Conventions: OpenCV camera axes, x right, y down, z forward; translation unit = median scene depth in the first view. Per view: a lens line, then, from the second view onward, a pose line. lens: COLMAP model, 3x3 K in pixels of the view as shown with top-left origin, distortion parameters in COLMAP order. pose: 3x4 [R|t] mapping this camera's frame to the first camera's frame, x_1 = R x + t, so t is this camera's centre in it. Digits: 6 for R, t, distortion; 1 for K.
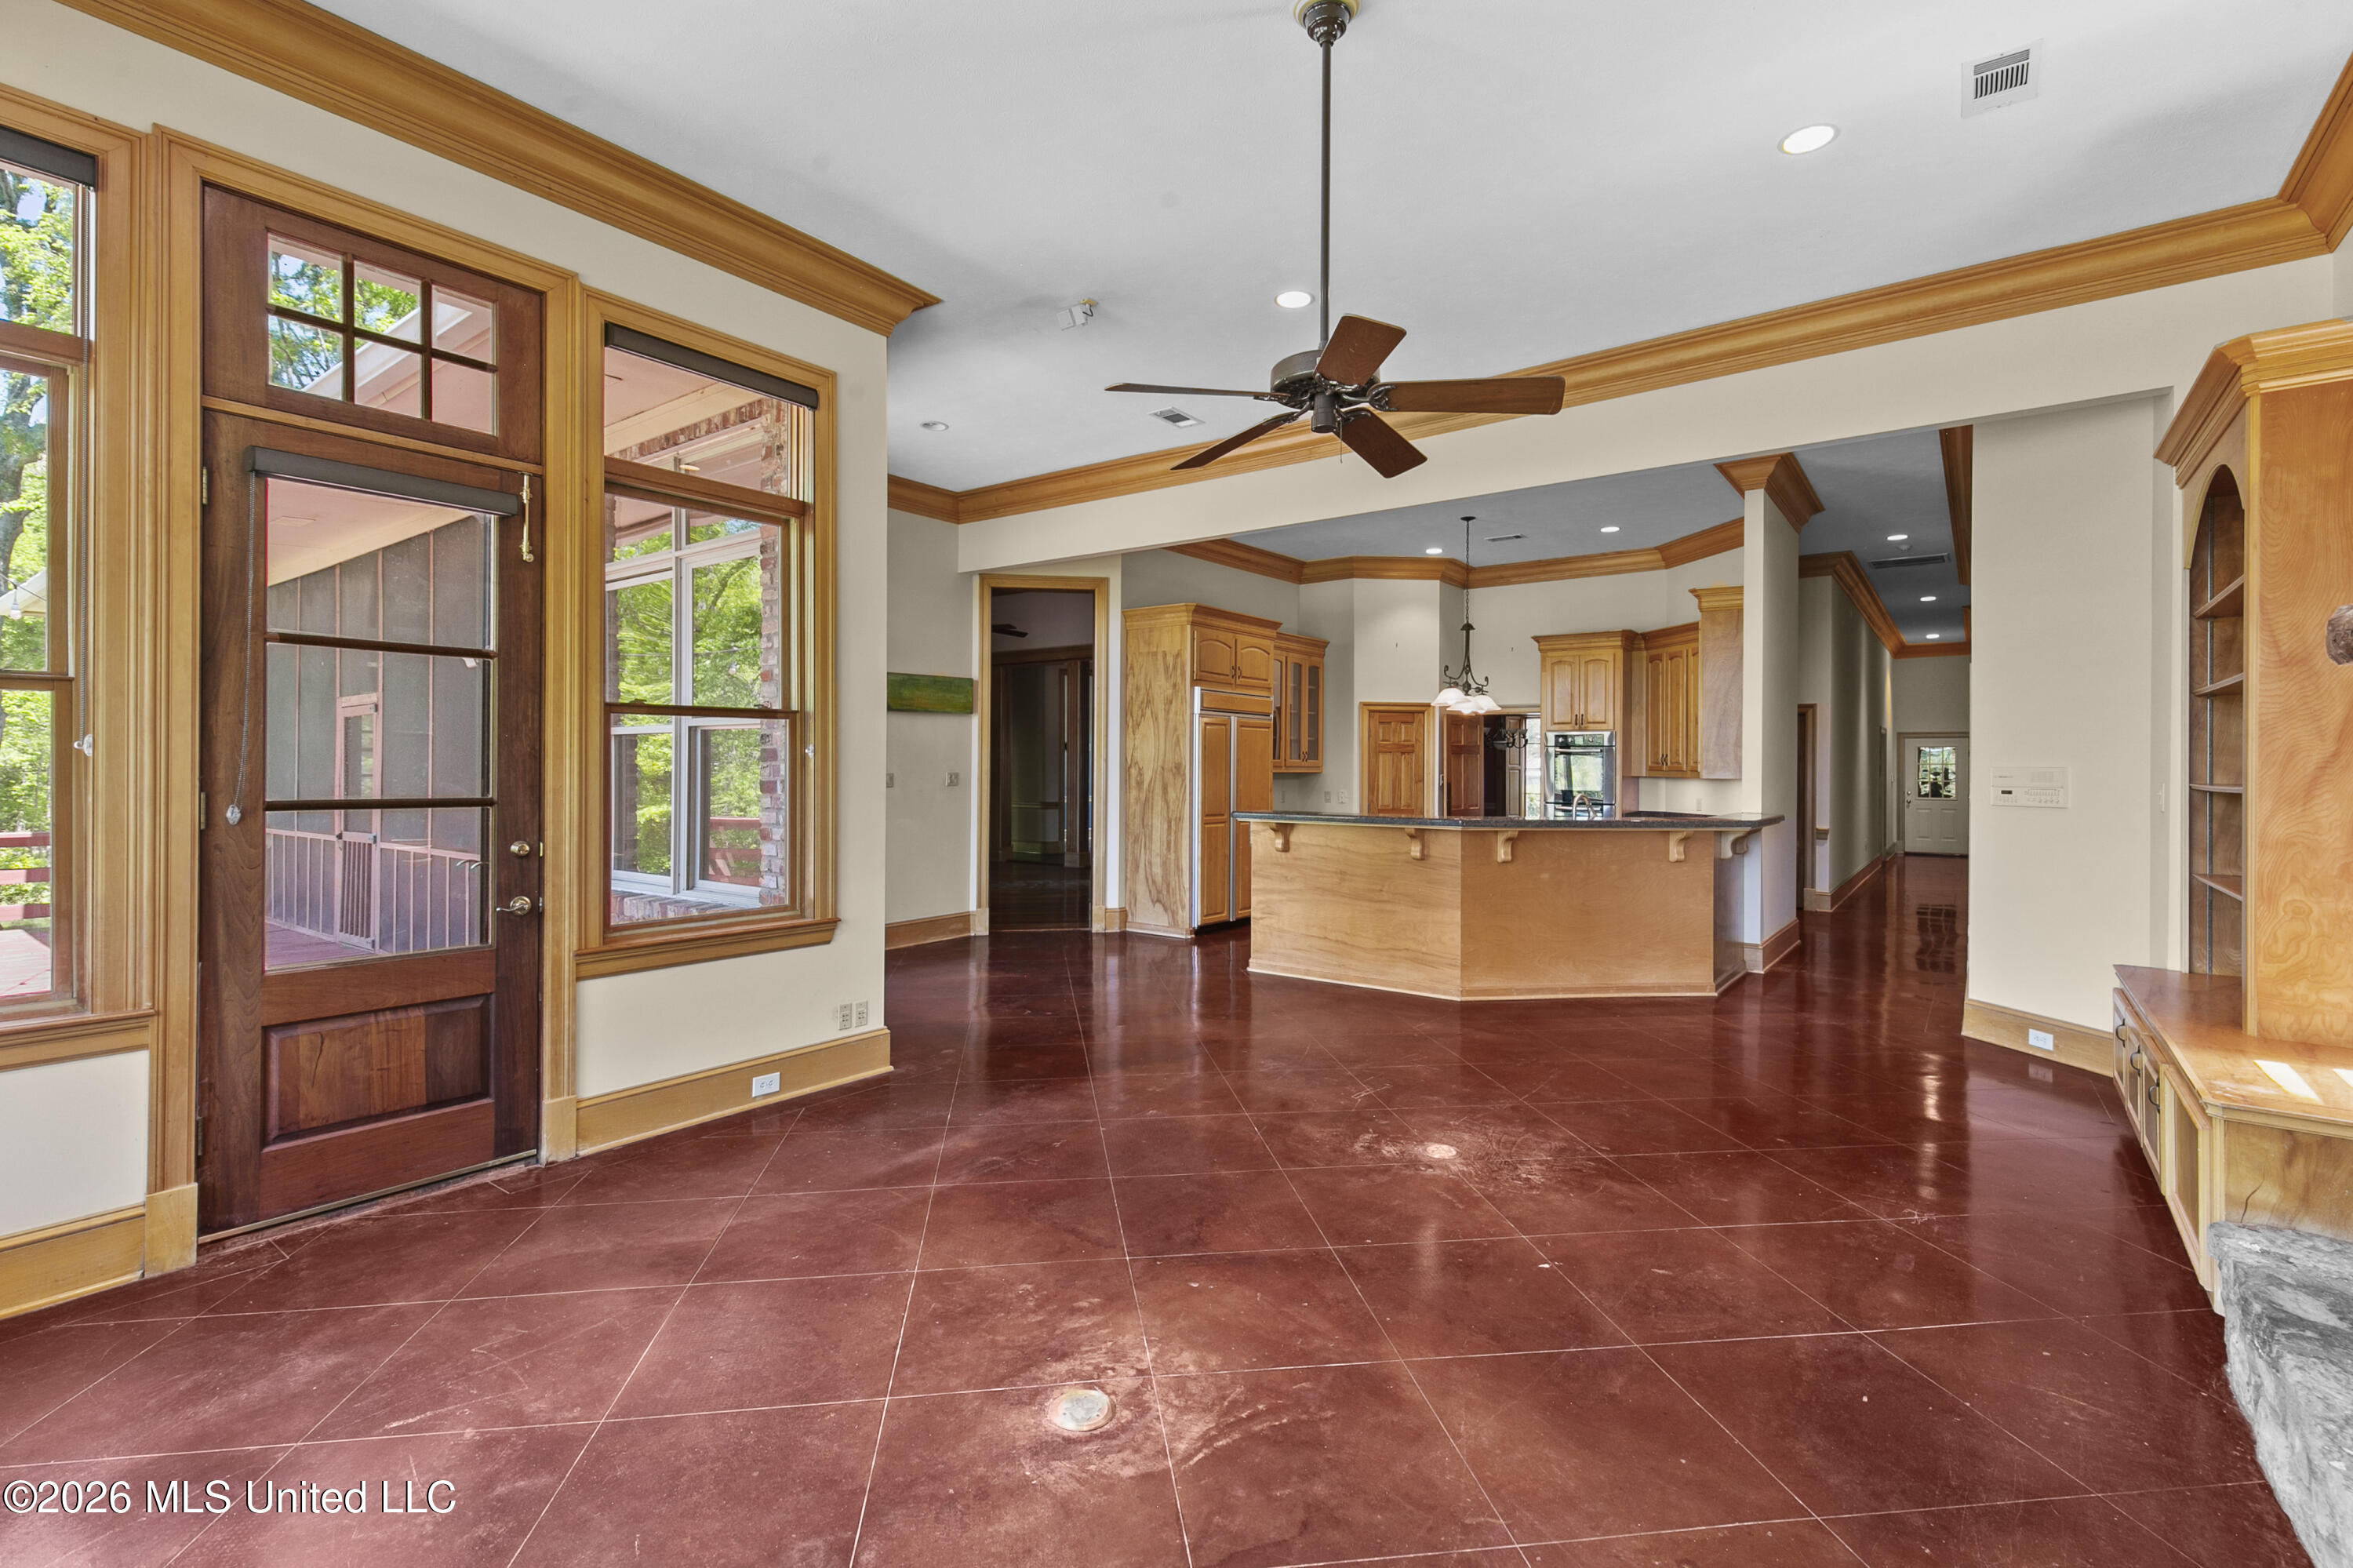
lens RADIAL K [[1064.5, 0, 1177.5], [0, 1064.5, 767.6], [0, 0, 1]] dist [0.006310, -0.001361]
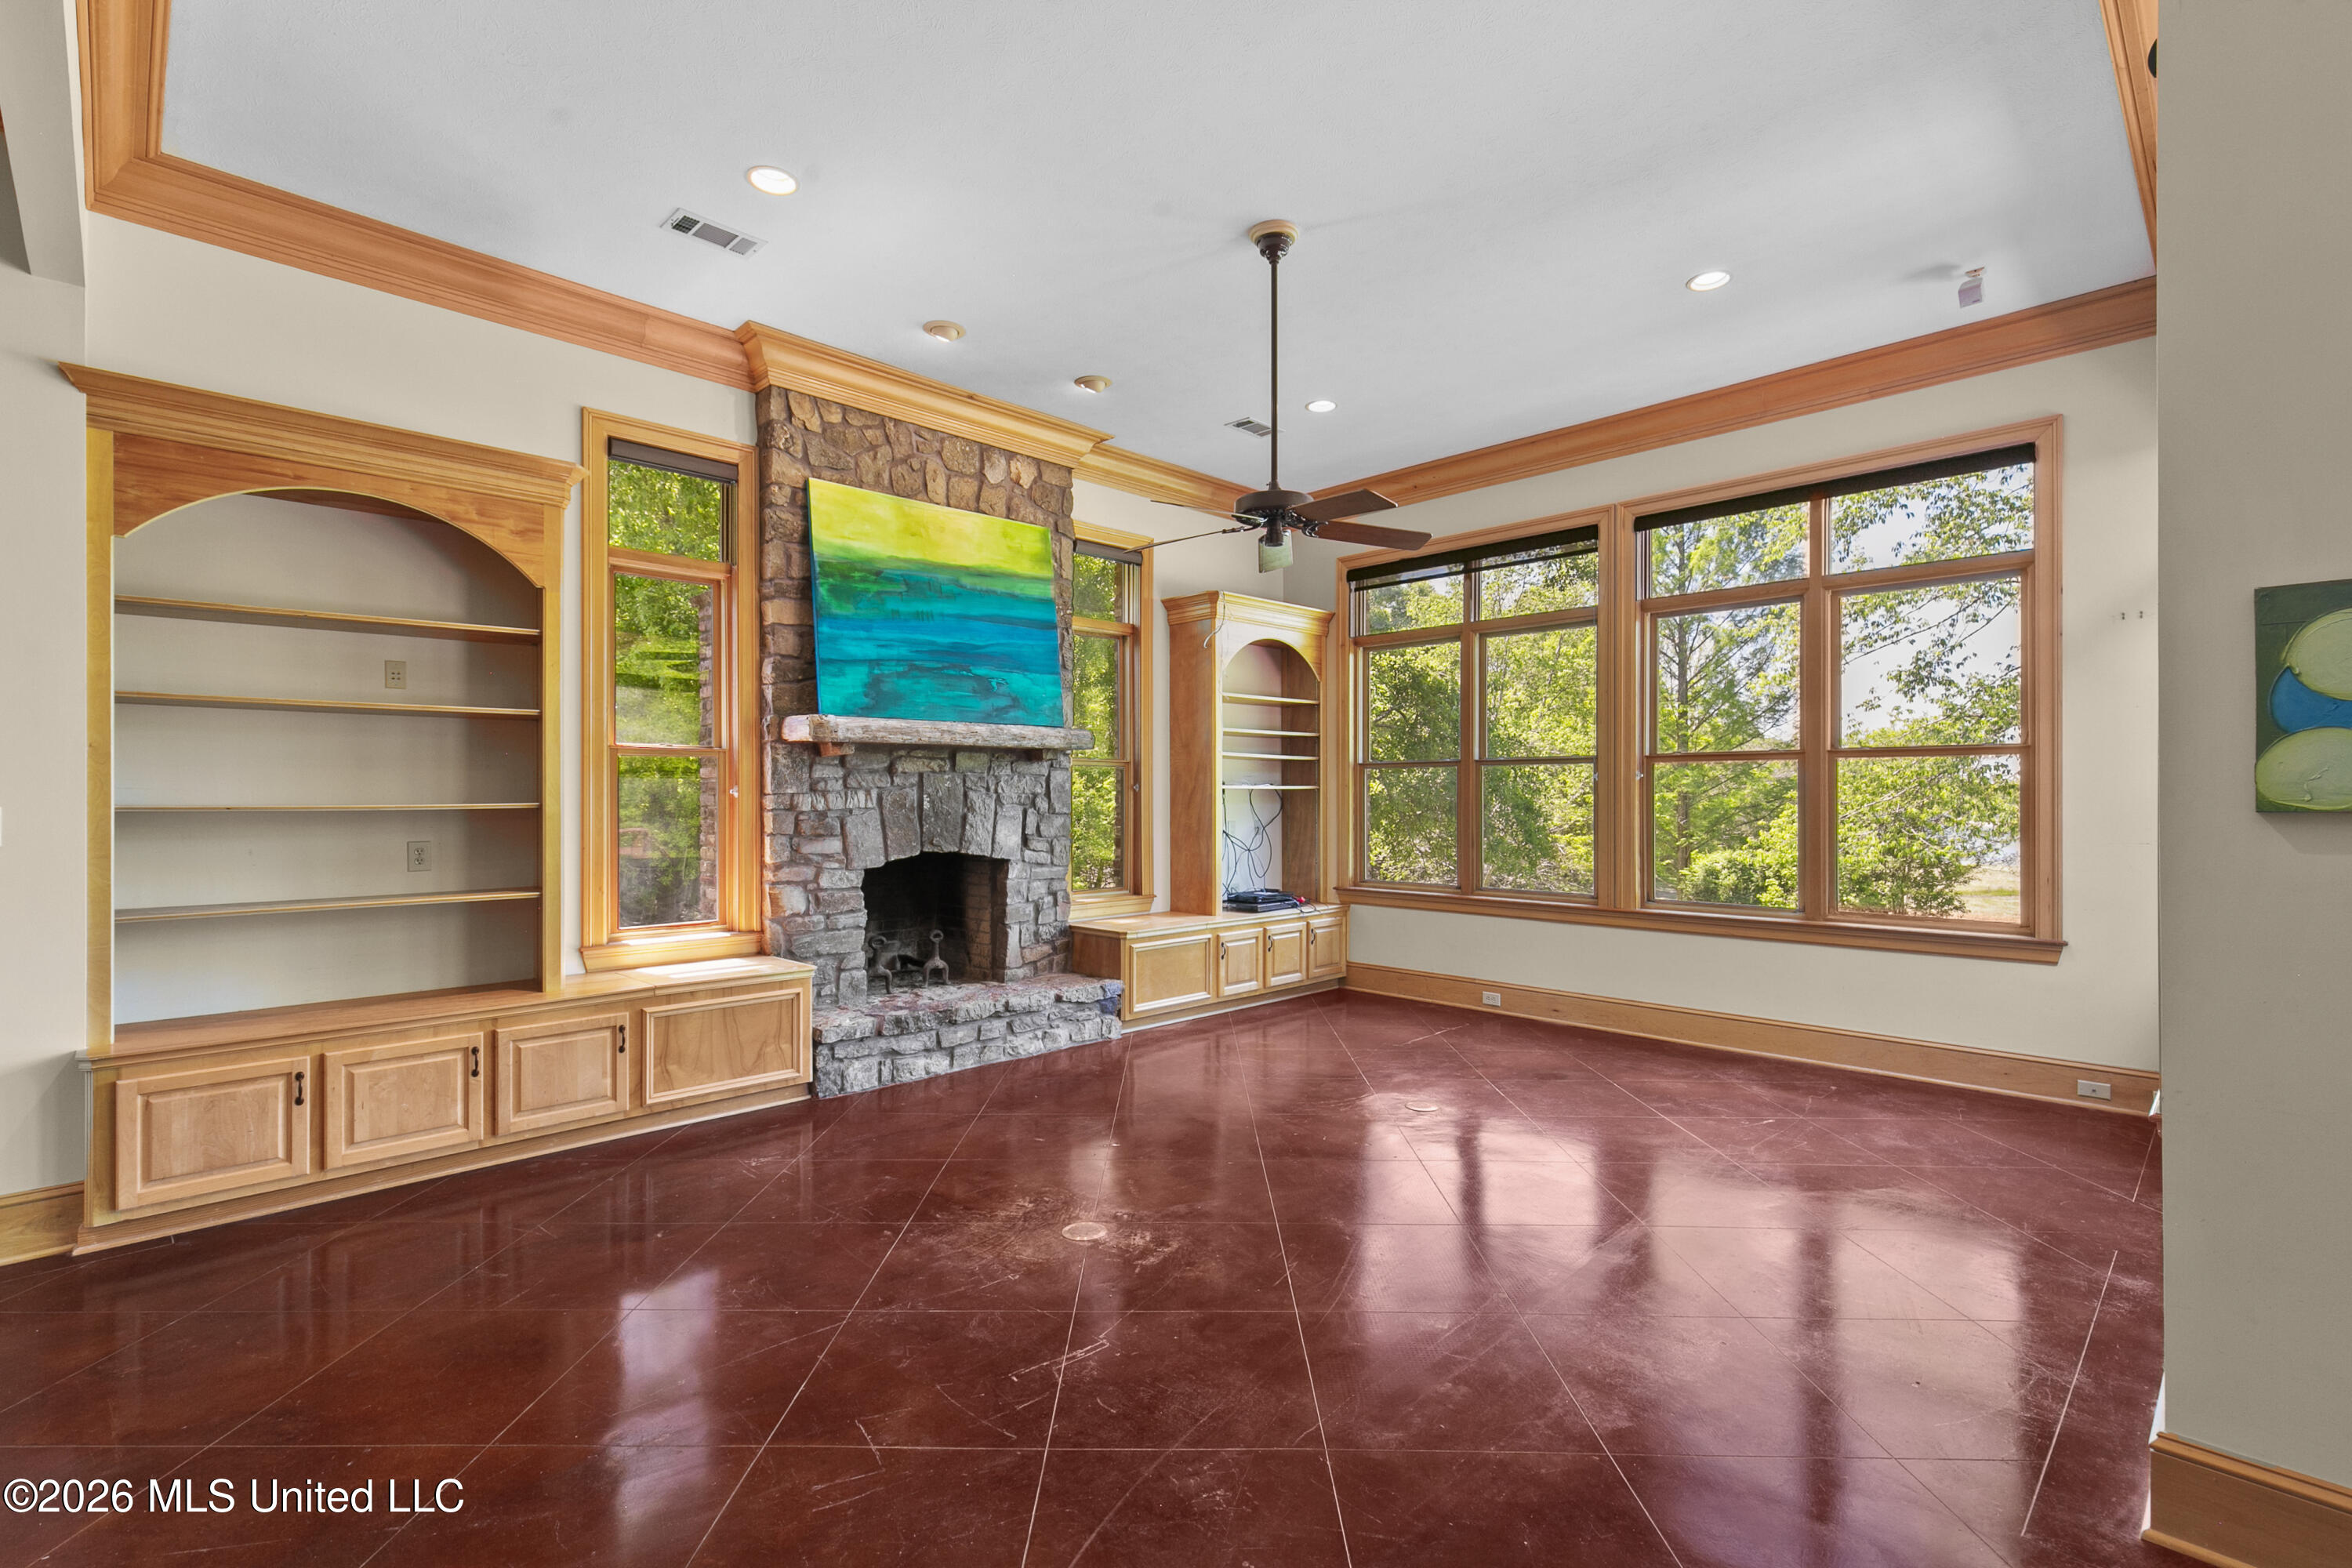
lens RADIAL K [[1066.3, 0, 1169.3], [0, 1066.3, 790.3], [0, 0, 1]] dist [0.006951, -0.000548]
pose [[-0.988086, -0.004054, 0.153848, 0.019992], [-0.004426, 0.999988, -0.002074, 0.000566], [-0.153838, -0.002730, -0.988092, 0.798462]]
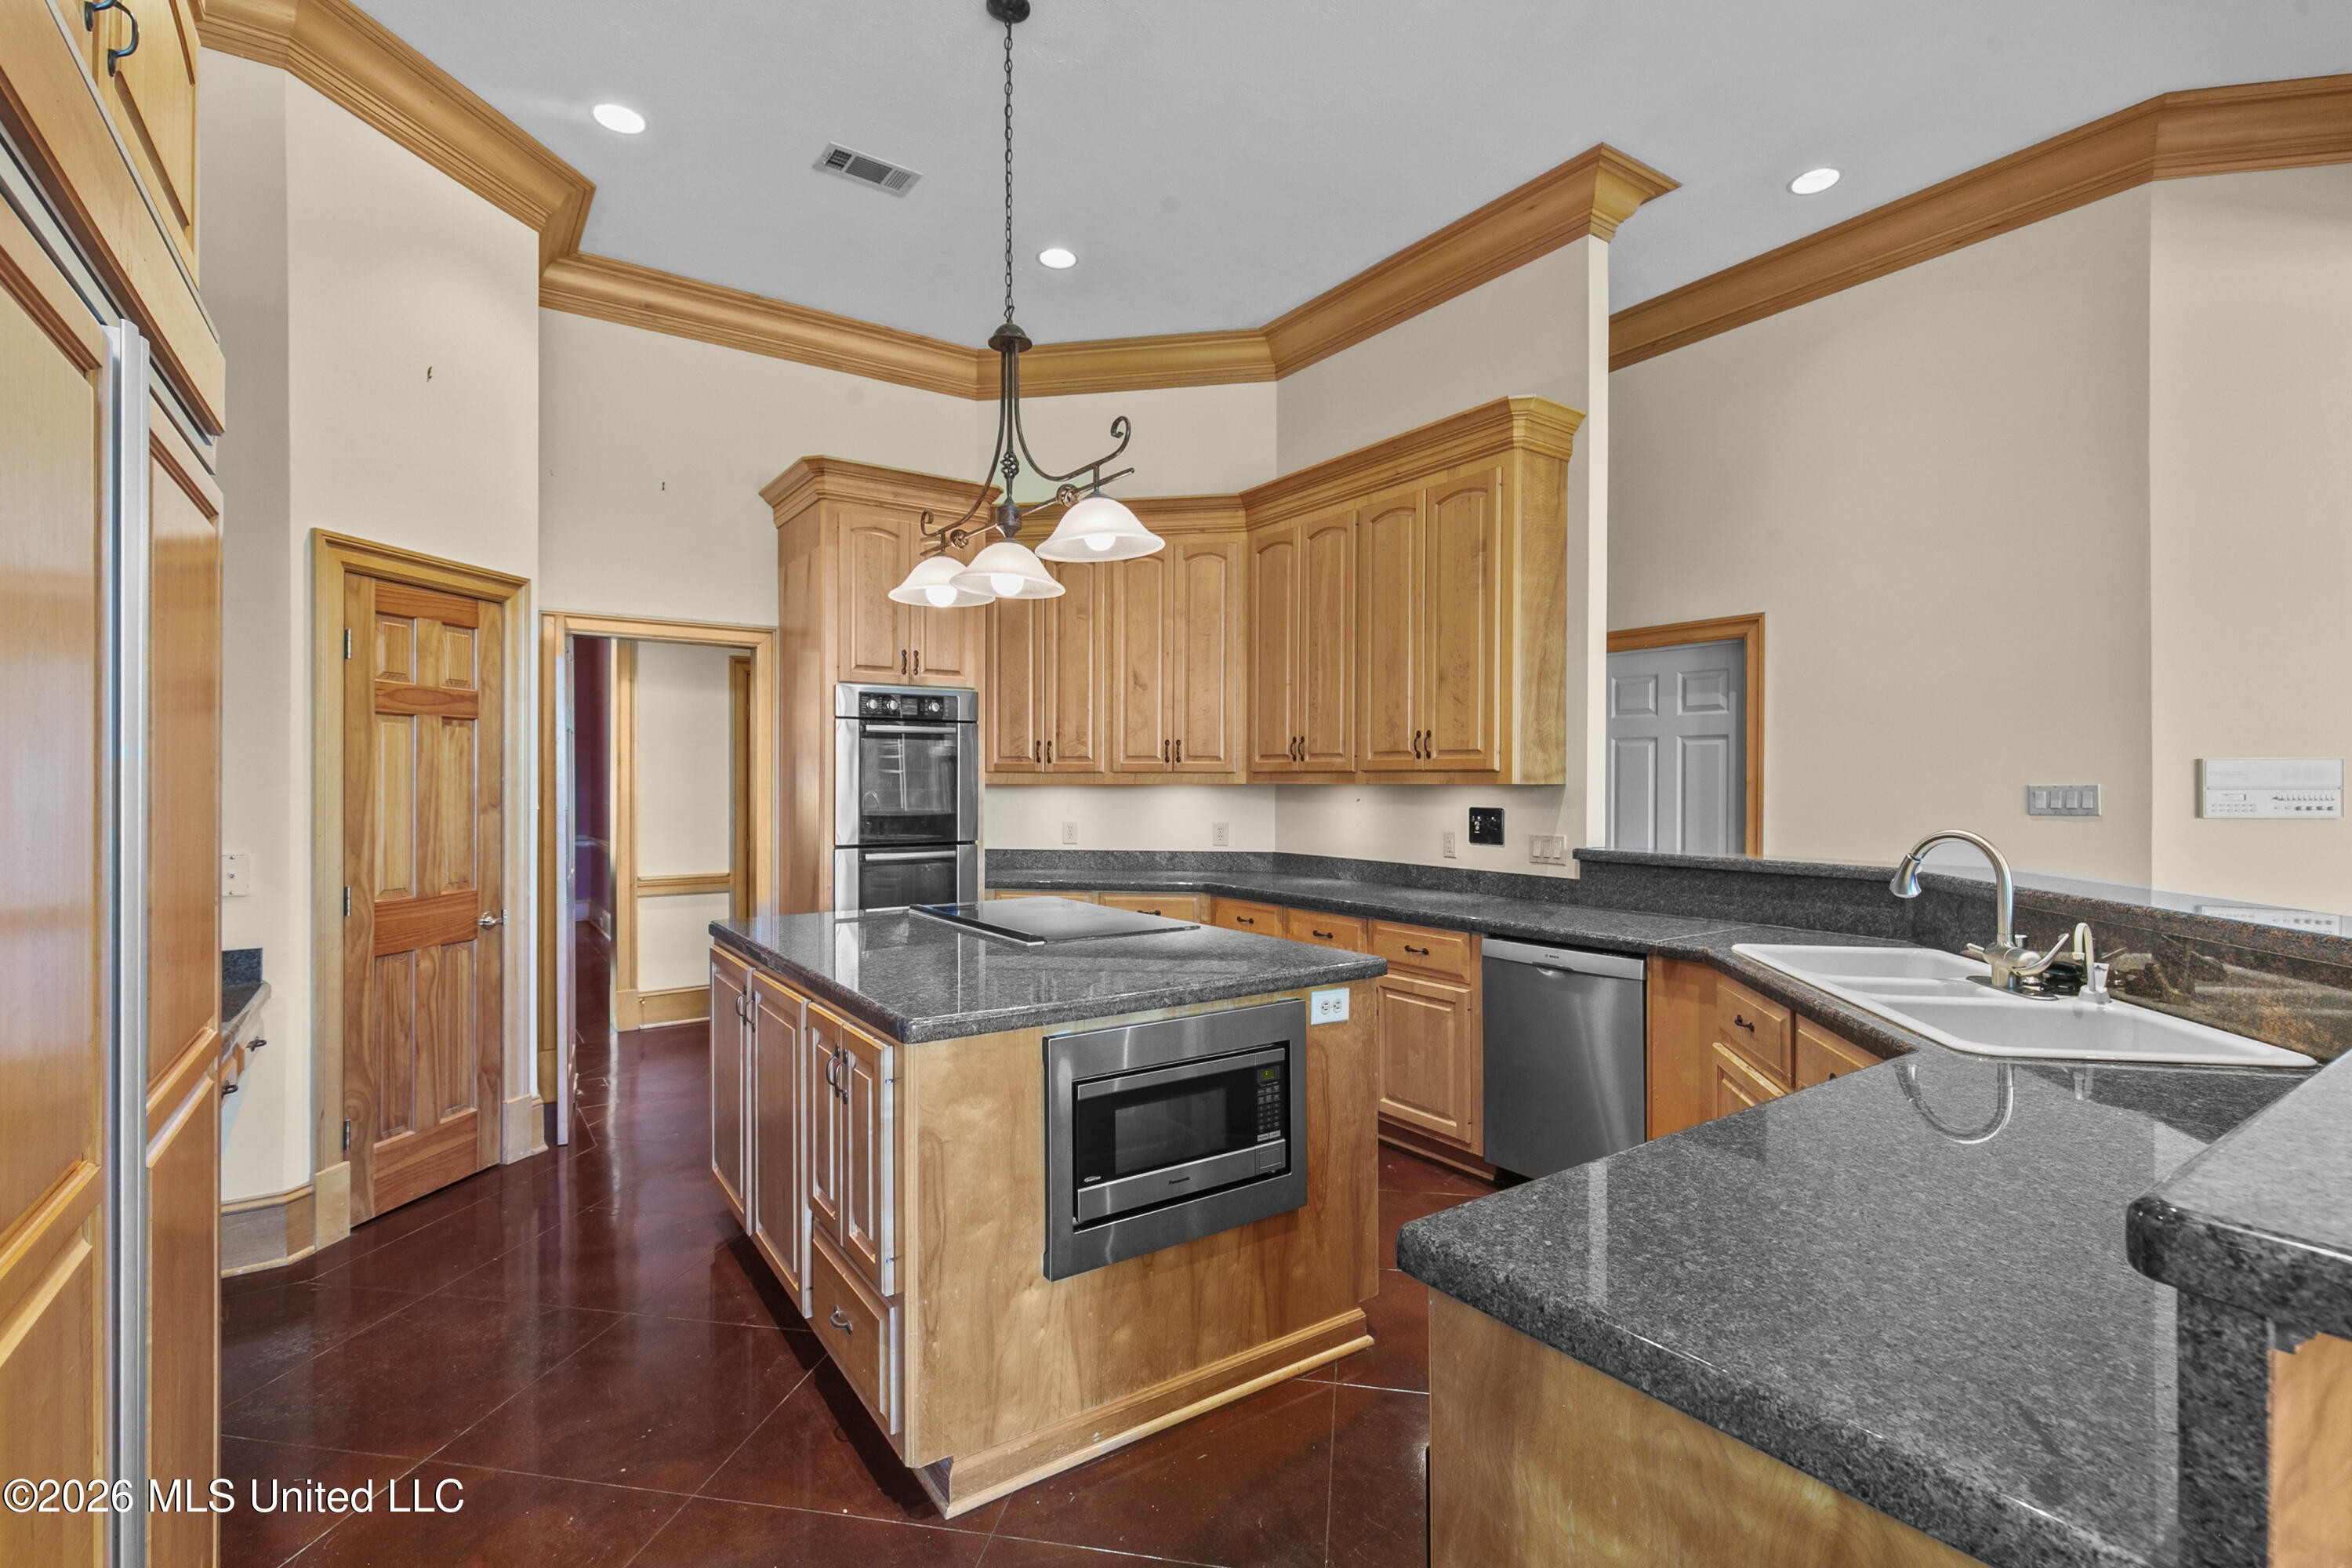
lens RADIAL K [[1066.3, 0, 1169.3], [0, 1066.3, 790.3], [0, 0, 1]] dist [0.006951, -0.000548]
pose [[0.323734, -0.015084, 0.946028, -0.029258], [0.002273, 0.999882, 0.015165, 0.004426], [-0.946145, -0.002759, 0.323730, 0.861243]]
